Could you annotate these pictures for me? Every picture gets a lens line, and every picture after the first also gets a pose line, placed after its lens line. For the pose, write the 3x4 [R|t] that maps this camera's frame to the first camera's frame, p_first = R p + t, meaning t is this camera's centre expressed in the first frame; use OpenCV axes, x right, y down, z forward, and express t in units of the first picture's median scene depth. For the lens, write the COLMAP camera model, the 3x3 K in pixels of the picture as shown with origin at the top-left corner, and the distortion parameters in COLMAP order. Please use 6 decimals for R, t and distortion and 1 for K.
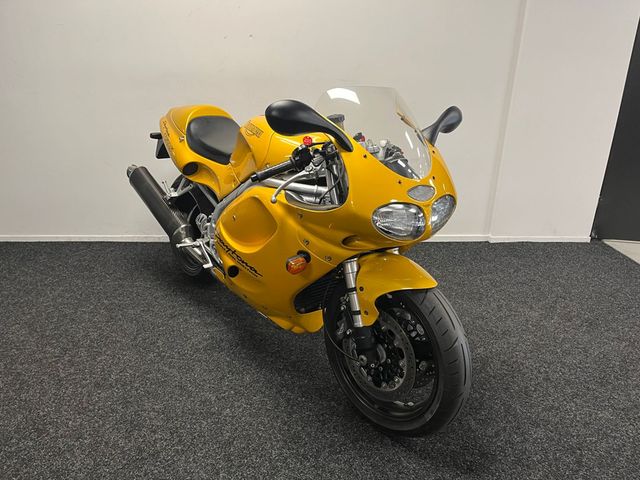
lens RADIAL K [[481.0, 0, 320.0], [0, 481.0, 240.0], [0, 0, 1]] dist [0.087417, -0.114055]
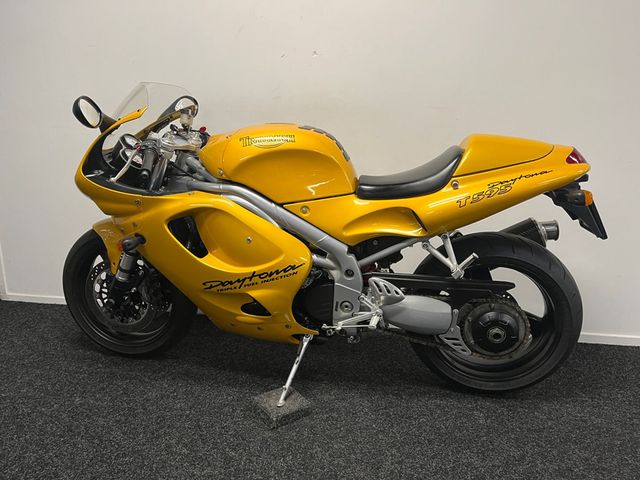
lens RADIAL K [[481.0, 0, 320.0], [0, 481.0, 240.0], [0, 0, 1]] dist [0.087417, -0.114055]
pose [[0.978511, 0.038288, -0.202608, 0.045697], [-0.066250, 0.988889, -0.133081, -0.038001], [0.195261, 0.143644, 0.970175, 0.424627]]
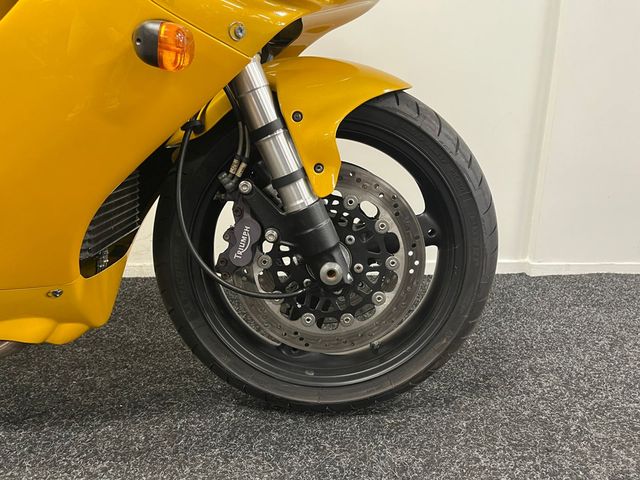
lens RADIAL K [[481.0, 0, 320.0], [0, 481.0, 240.0], [0, 0, 1]] dist [0.087417, -0.114055]
pose [[0.999890, -0.008760, 0.011984, 0.233659], [0.009939, 0.994715, -0.102194, 0.027744], [-0.011026, 0.102302, 0.994692, 0.871086]]
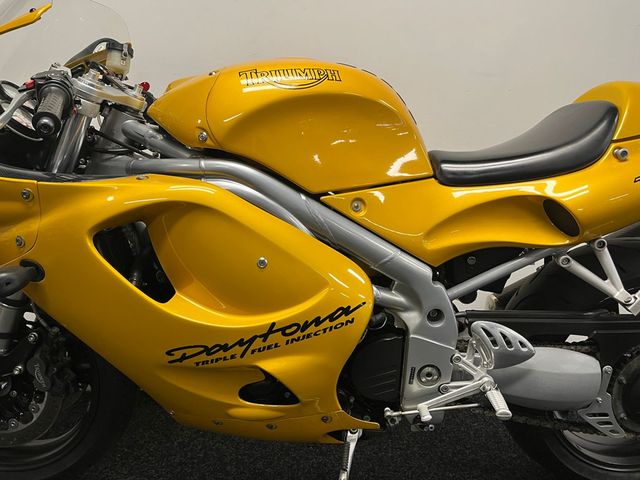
lens RADIAL K [[483.4, 0, 323.2], [0, 483.4, 238.4], [0, 0, 1]] dist [0.084049, -0.116398]
pose [[0.999937, -0.005031, -0.010027, -0.172745], [0.002802, 0.977475, -0.211032, -0.068196], [0.010862, 0.210991, 0.977428, 0.760762]]
